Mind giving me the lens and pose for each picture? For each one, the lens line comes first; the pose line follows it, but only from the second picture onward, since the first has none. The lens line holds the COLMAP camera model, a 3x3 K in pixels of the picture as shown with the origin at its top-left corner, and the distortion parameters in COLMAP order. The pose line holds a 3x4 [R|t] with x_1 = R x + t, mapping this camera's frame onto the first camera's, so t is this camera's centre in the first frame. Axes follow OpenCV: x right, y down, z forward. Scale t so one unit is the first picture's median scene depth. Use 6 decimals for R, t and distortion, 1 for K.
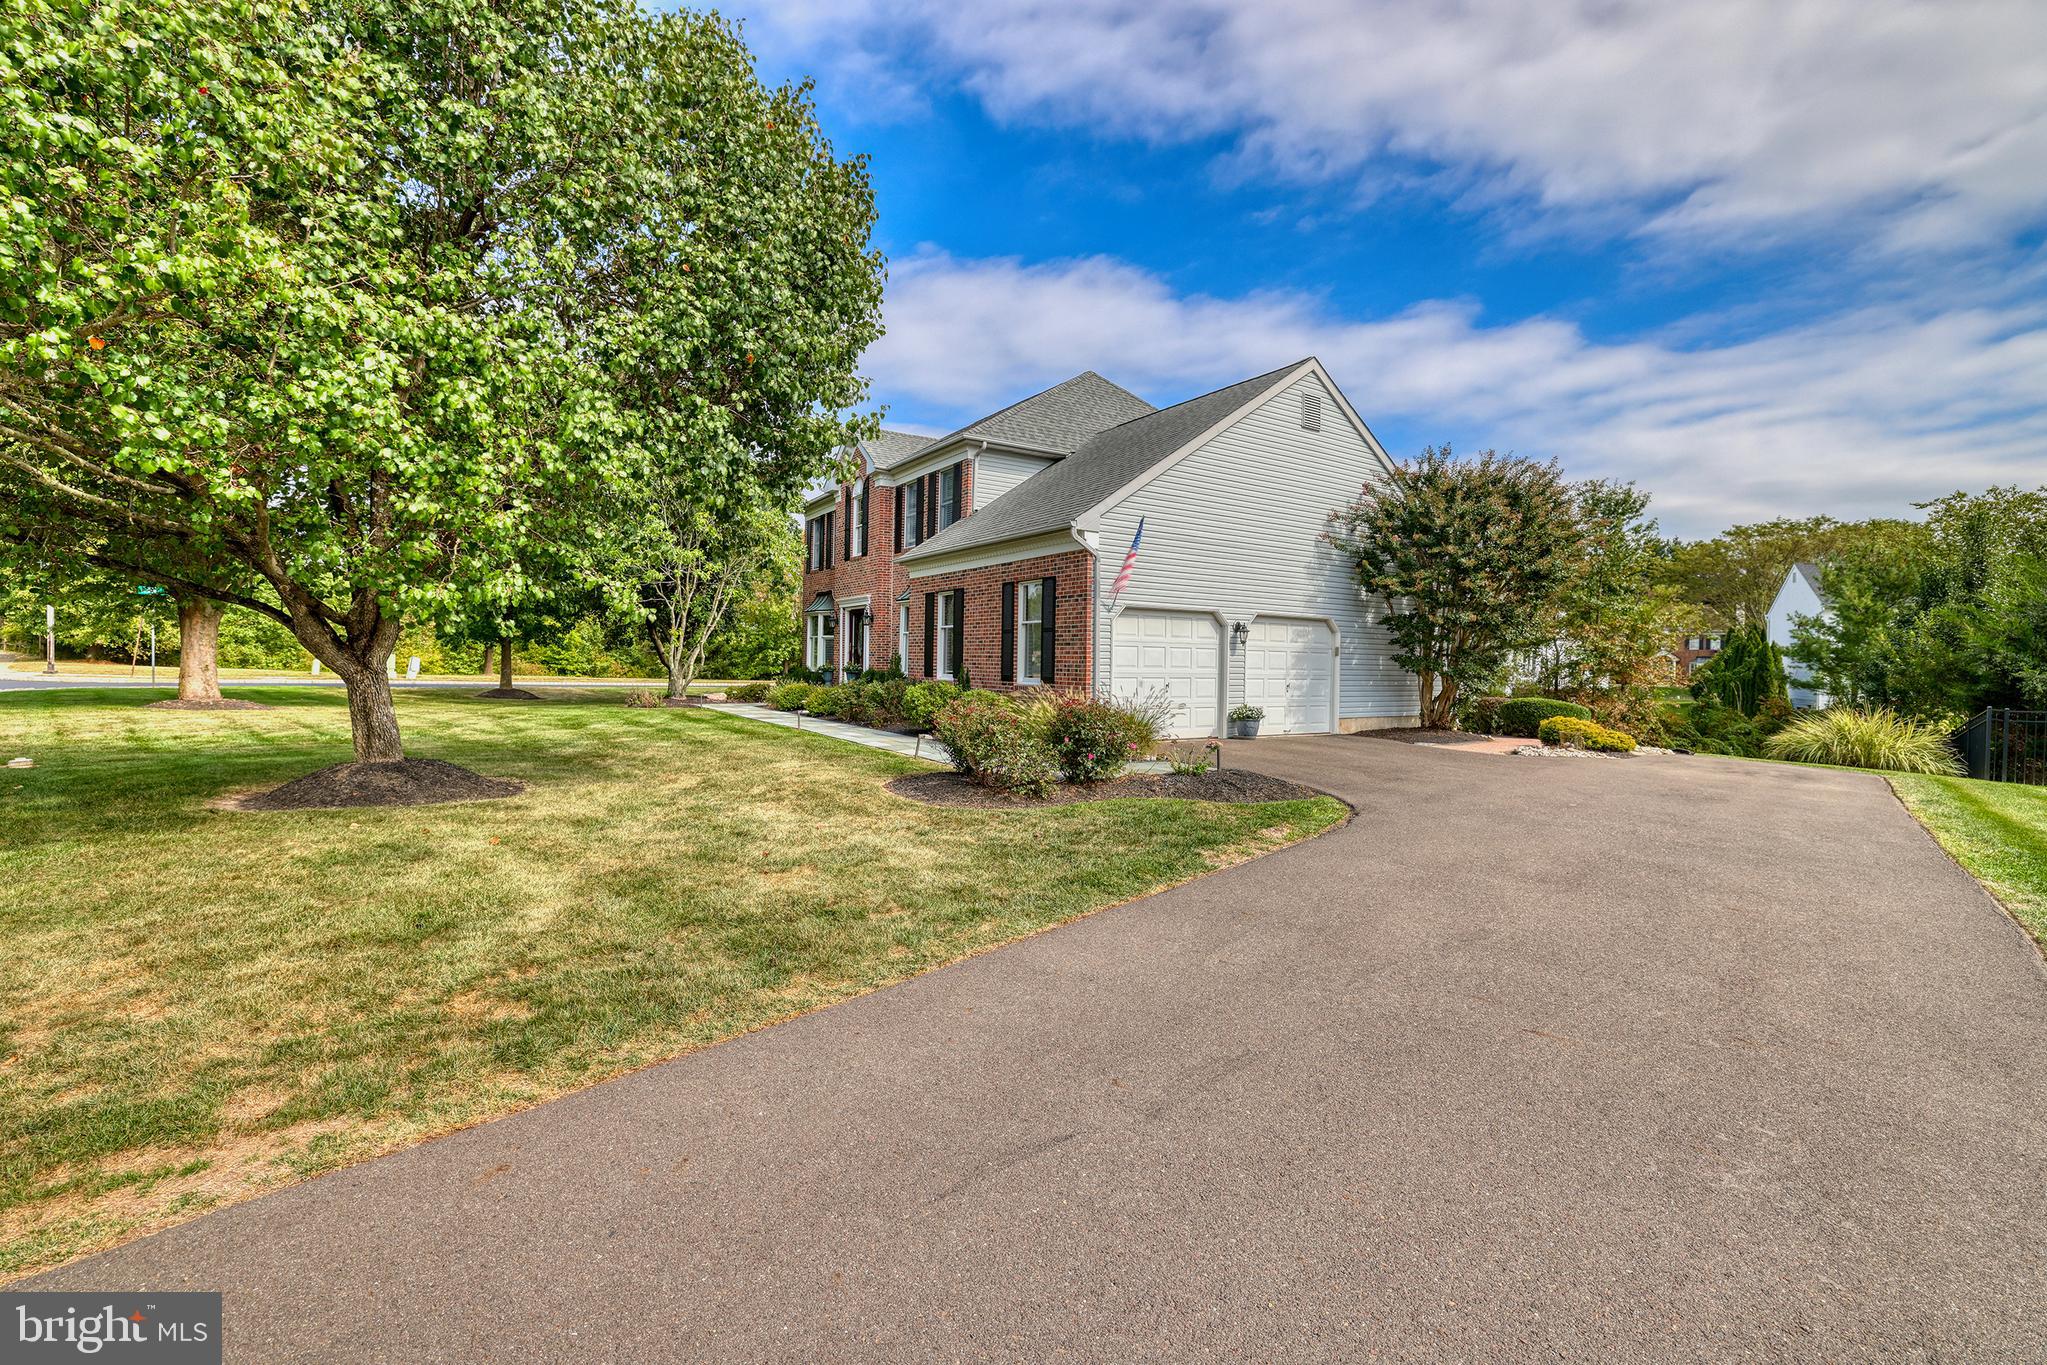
lens RADIAL K [[869.7, 0, 1031.8], [0, 869.7, 669.3], [0, 0, 1]] dist [-0.023055, -0.000054]
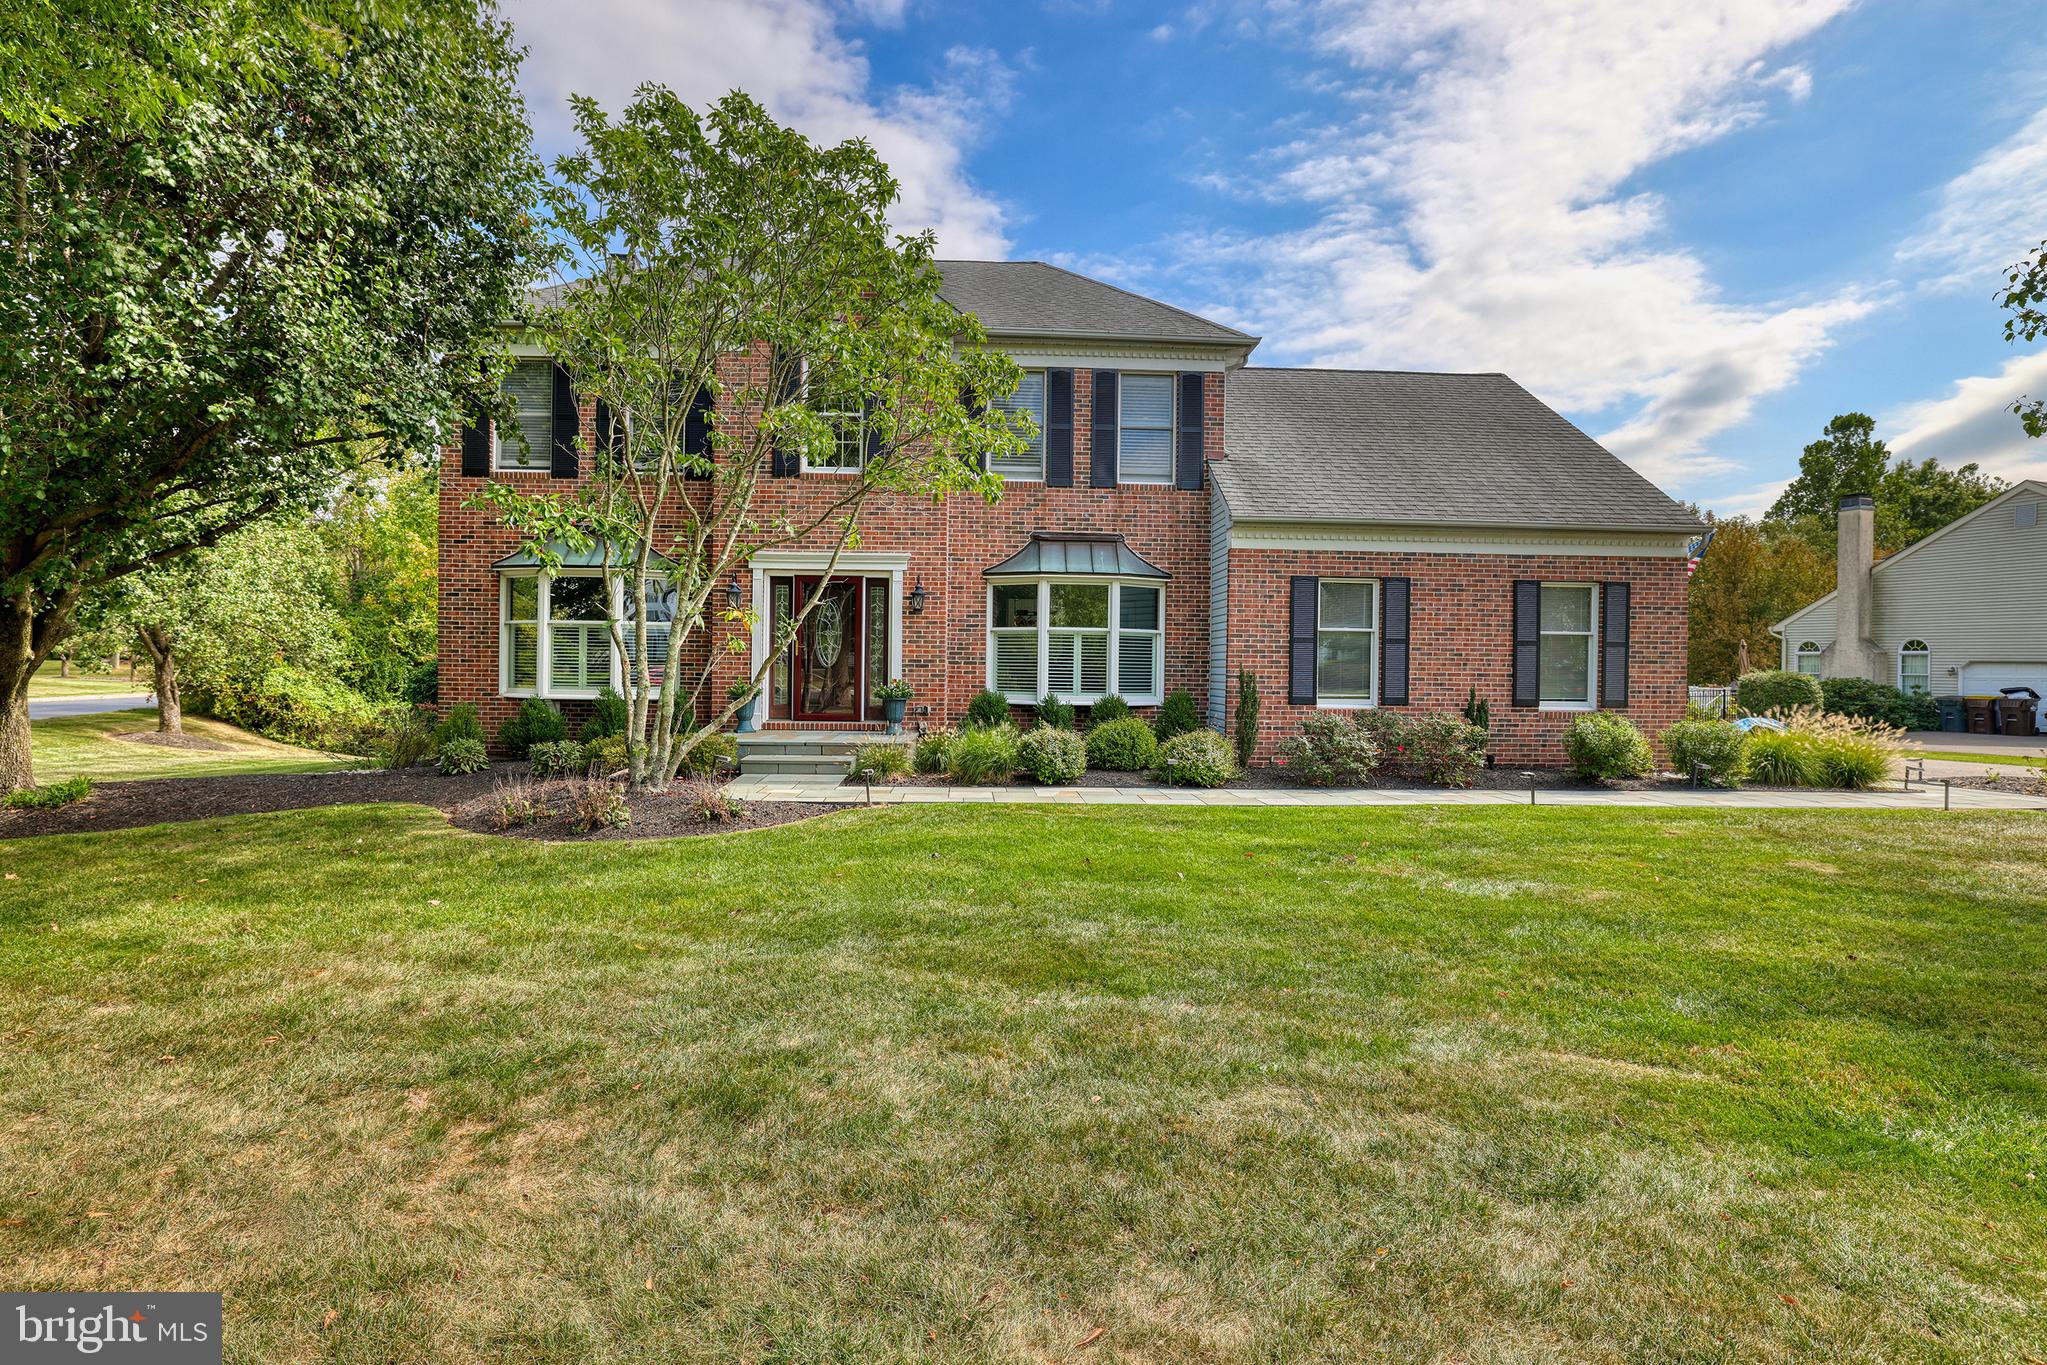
lens RADIAL K [[984.7, 0, 1039.0], [0, 984.7, 675.0], [0, 0, 1]] dist [-0.012717, -0.000245]
pose [[0.495631, -0.021231, 0.868274, -0.936156], [0.003708, 0.999744, 0.022329, -0.033753], [-0.868525, -0.007847, 0.495582, 0.875848]]
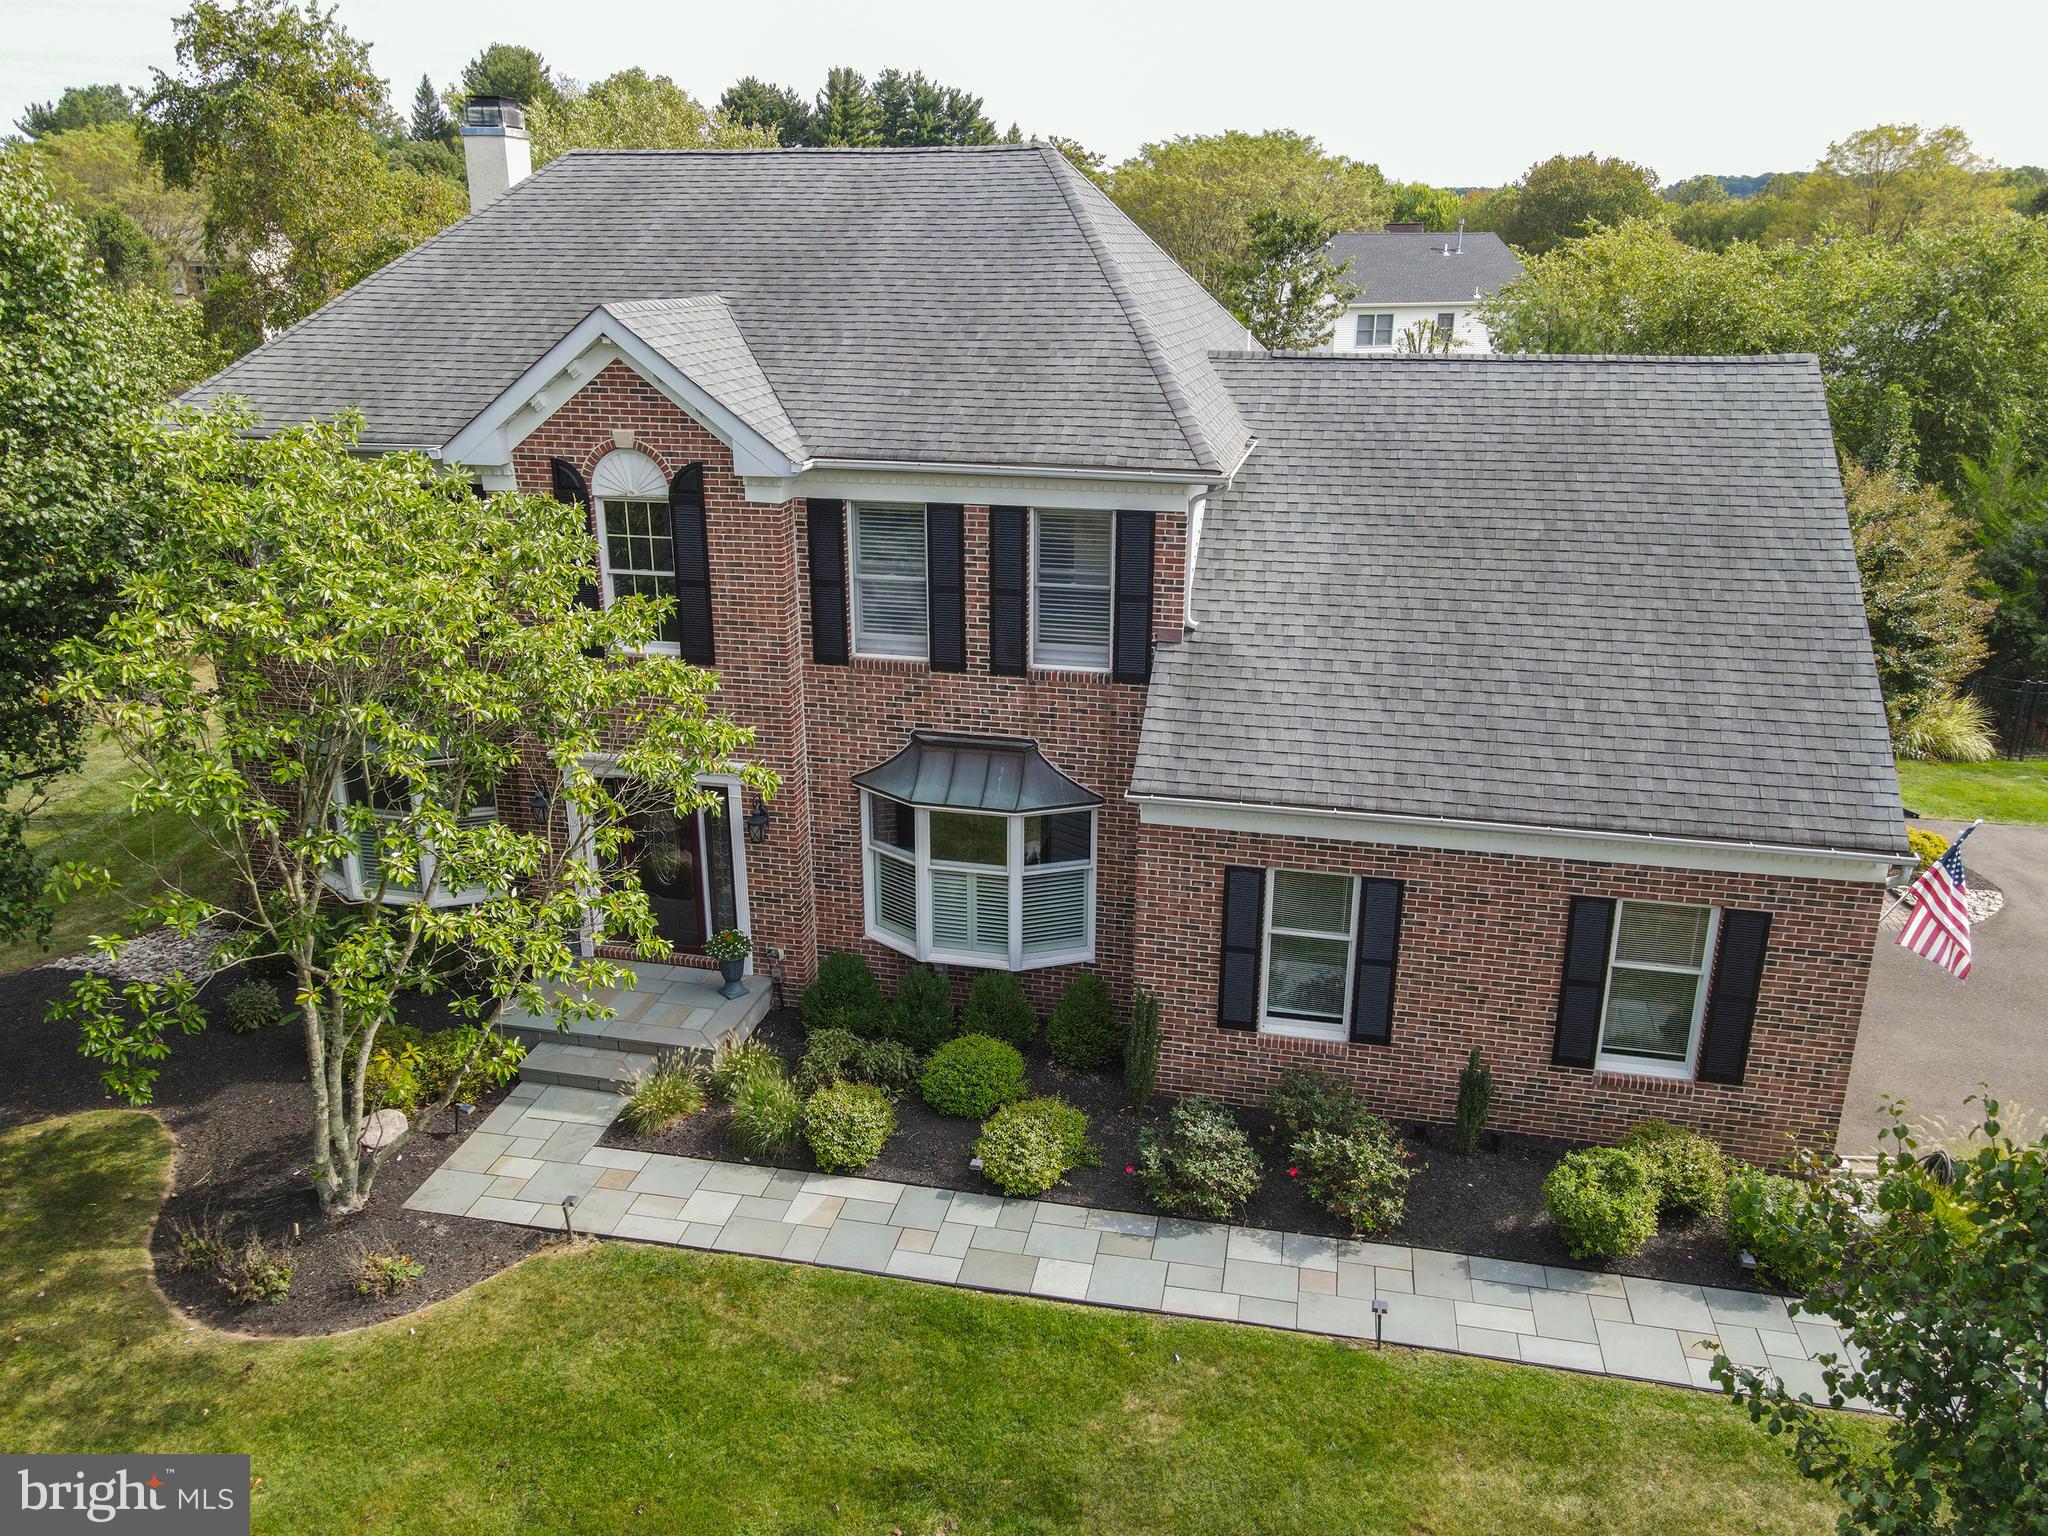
lens RADIAL K [[1491.8, 0, 1019.1], [0, 1491.8, 766.5], [0, 0, 1]] dist [0.017067, 0.002218]
pose [[0.715726, -0.248704, 0.652597, -0.763710], [0.019707, 0.941262, 0.337101, -0.440839], [-0.698103, -0.228412, 0.678587, 0.609983]]
